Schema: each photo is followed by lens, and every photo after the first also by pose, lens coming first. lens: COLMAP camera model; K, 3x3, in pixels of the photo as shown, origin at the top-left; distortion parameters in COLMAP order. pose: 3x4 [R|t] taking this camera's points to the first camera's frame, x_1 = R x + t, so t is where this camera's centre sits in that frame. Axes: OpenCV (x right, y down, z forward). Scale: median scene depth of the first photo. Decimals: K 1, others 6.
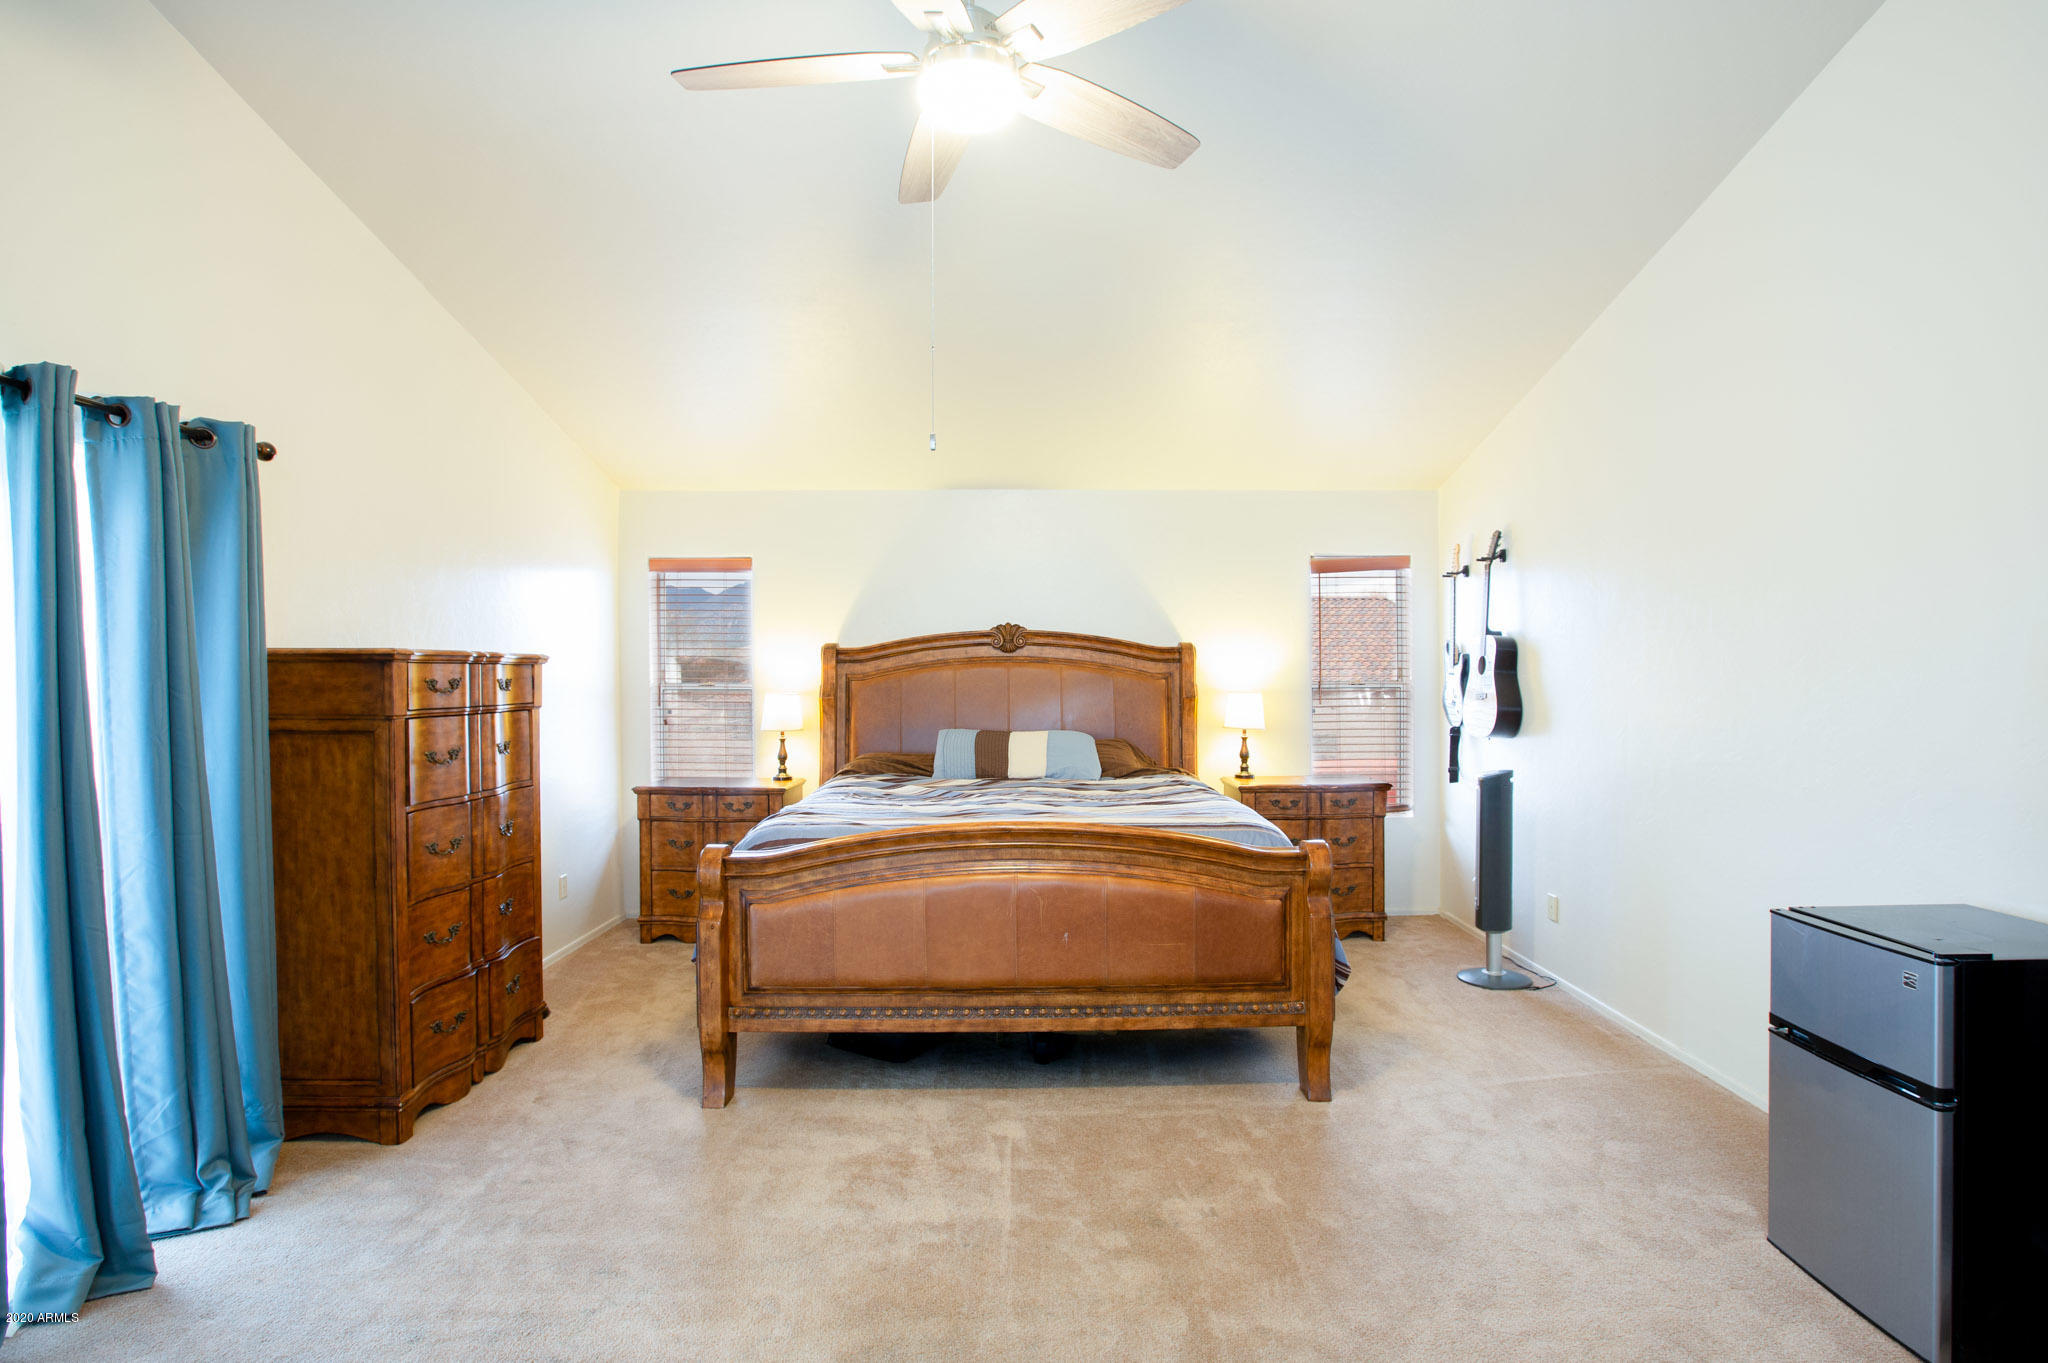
lens RADIAL K [[950.8, 0, 925.1], [0, 950.8, 689.0], [0, 0, 1]] dist [-0.052074, 0.023363]
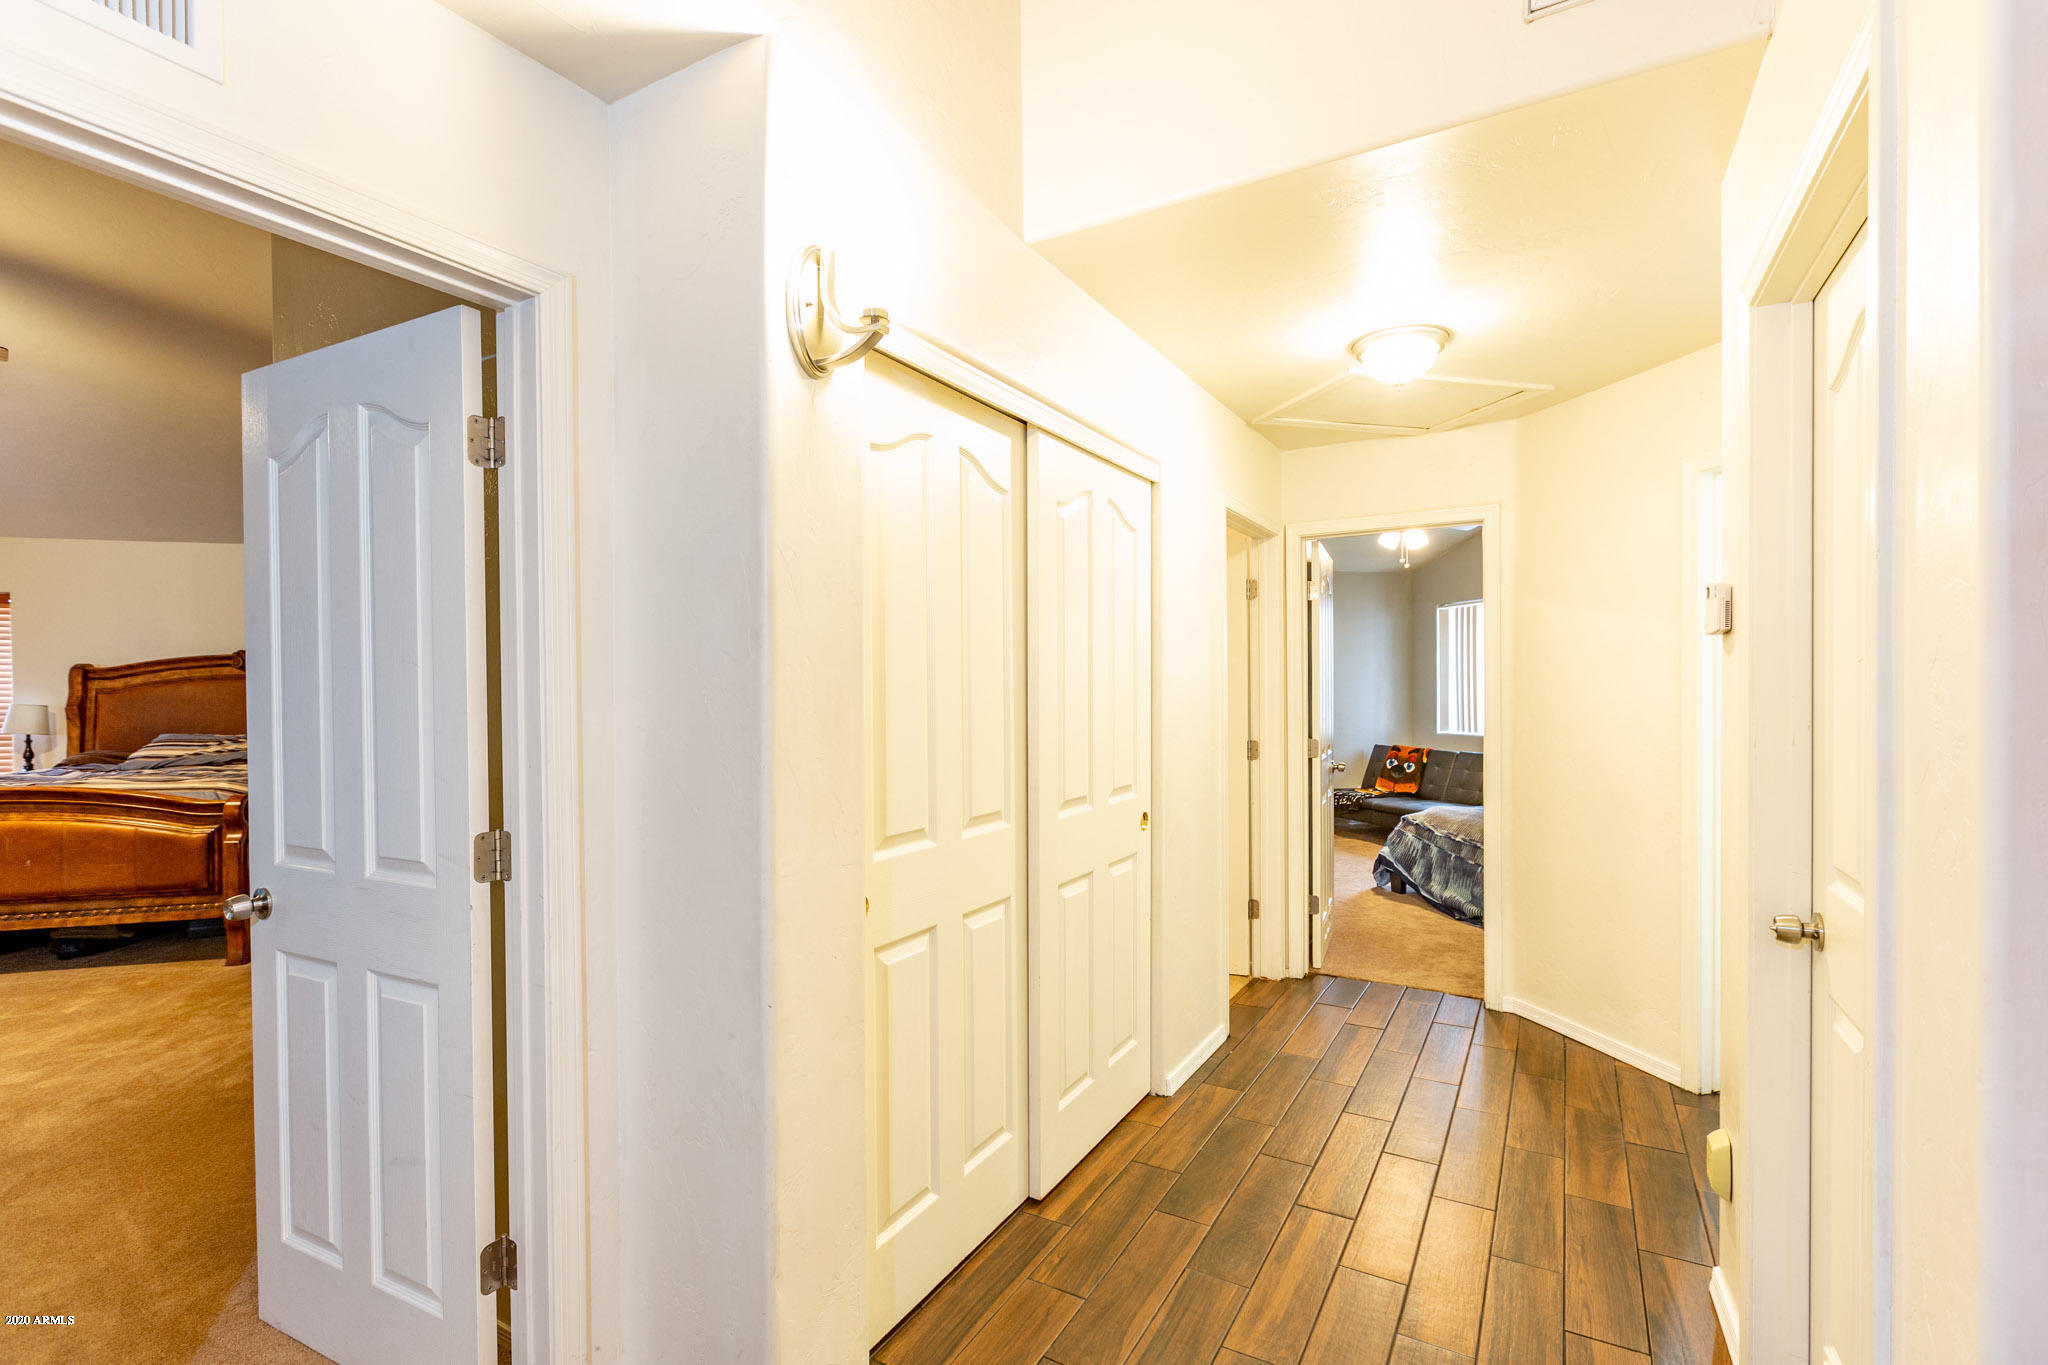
lens RADIAL K [[944.9, 0, 1028.1], [0, 944.9, 709.4], [0, 0, 1]] dist [0.002102, 0.000300]
pose [[0.971816, -0.008066, 0.235604, 1.294337], [0.008821, 0.999959, -0.002152, 0.039379], [-0.235577, 0.004169, 0.971847, -0.784914]]
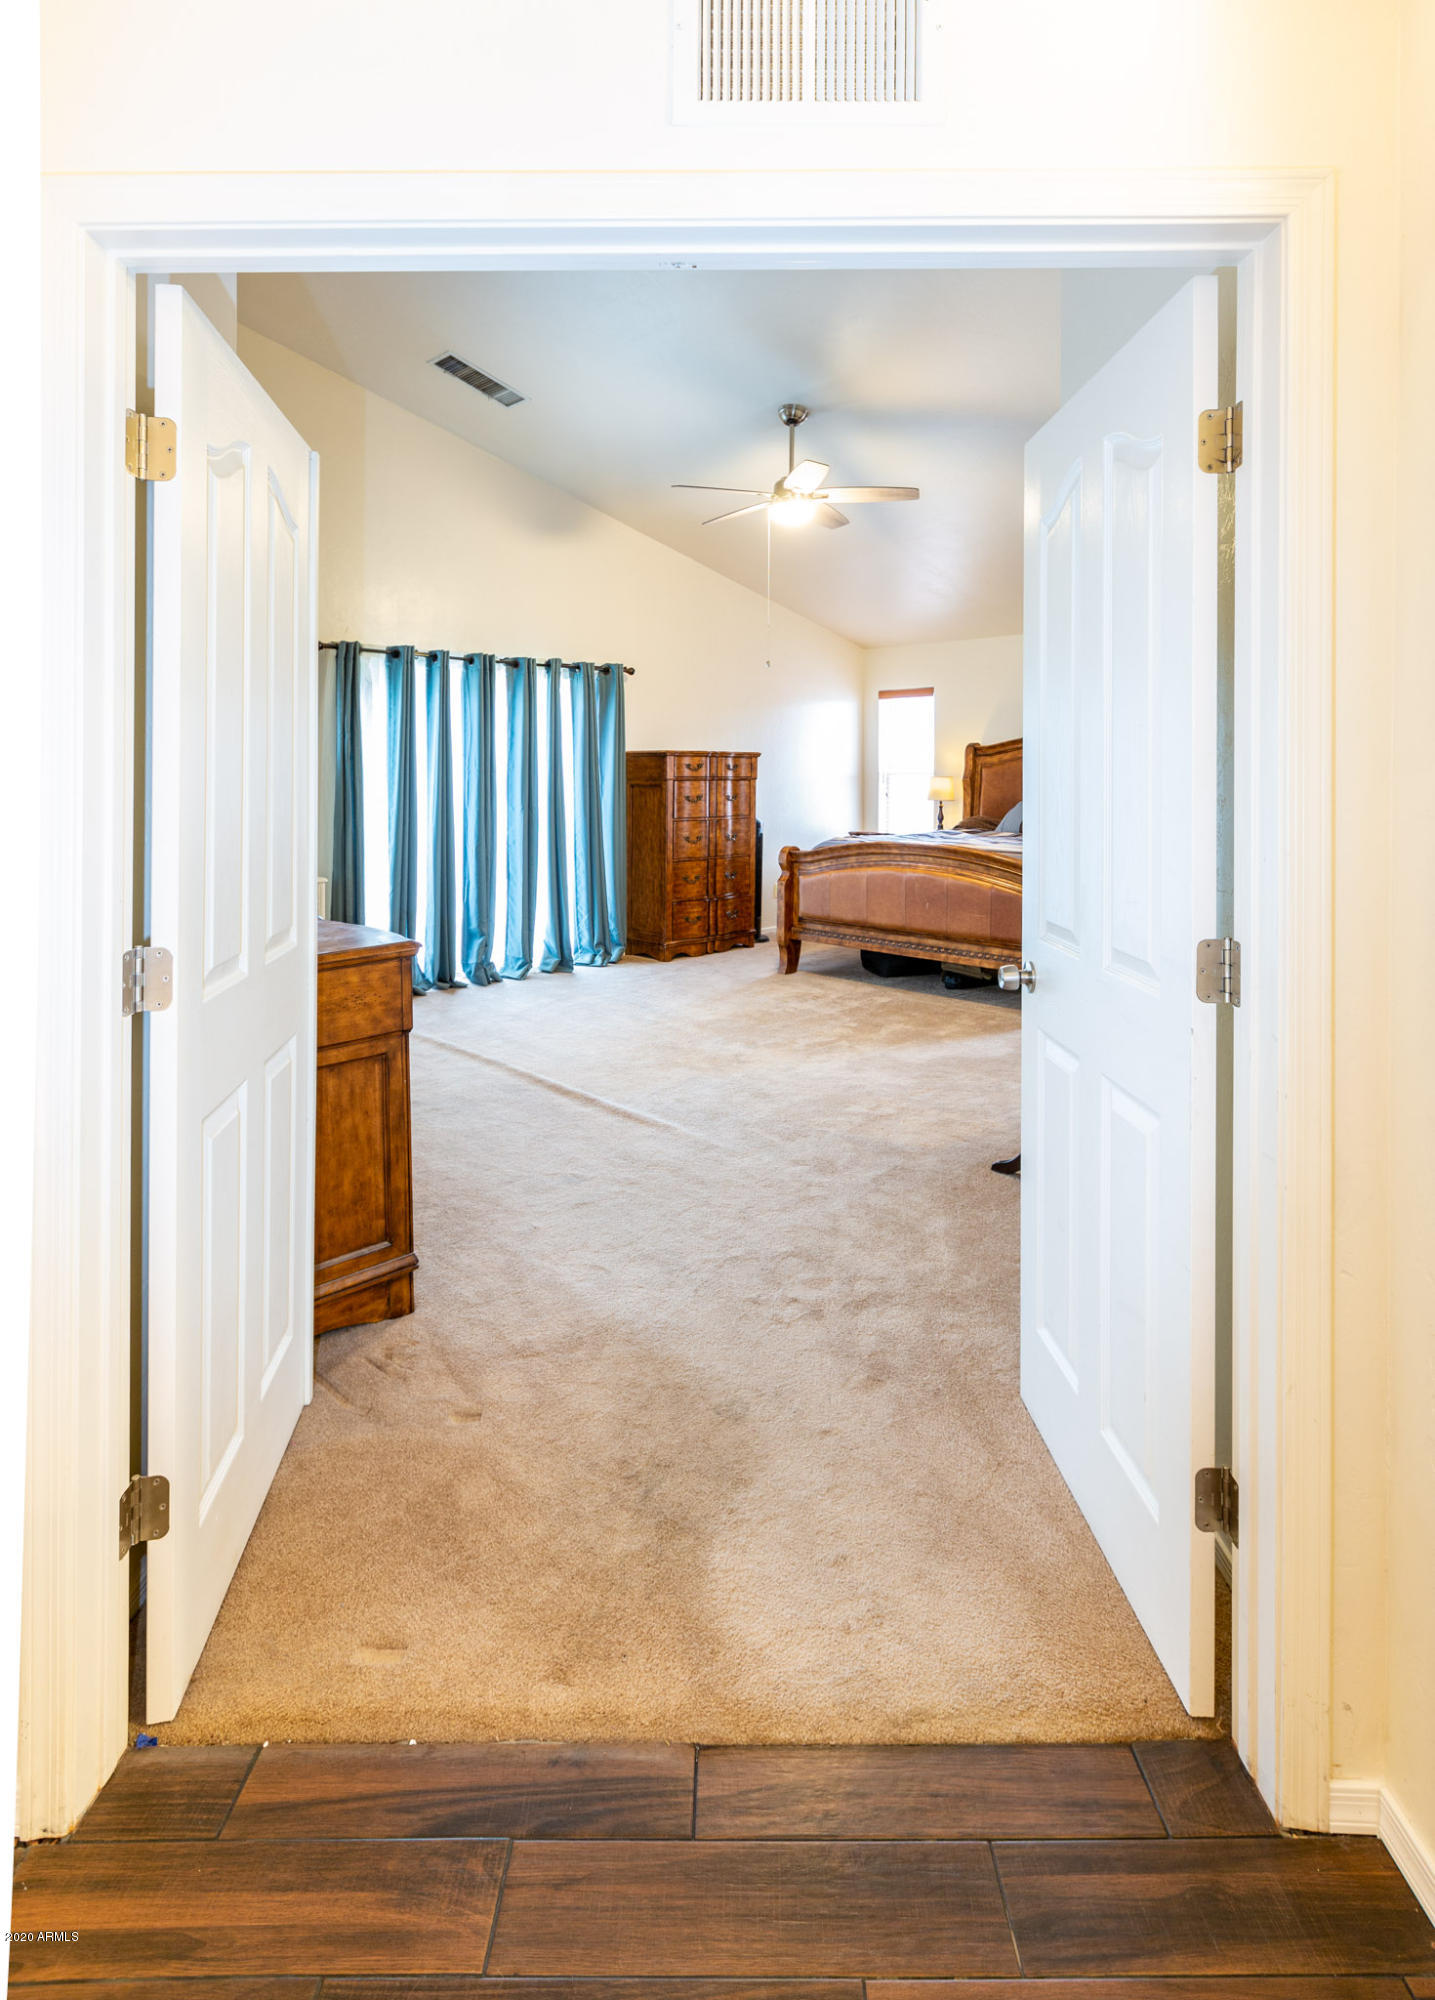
lens RADIAL K [[1053.0, 0, 722.5], [0, 1053.0, 776.4], [0, 0, 1]] dist [0.002218, 0.000733]
pose [[0.689940, 0.004178, -0.723854, 1.311045], [-0.016126, 0.999824, -0.009600, 0.041396], [0.723687, 0.018296, 0.689886, -0.659584]]
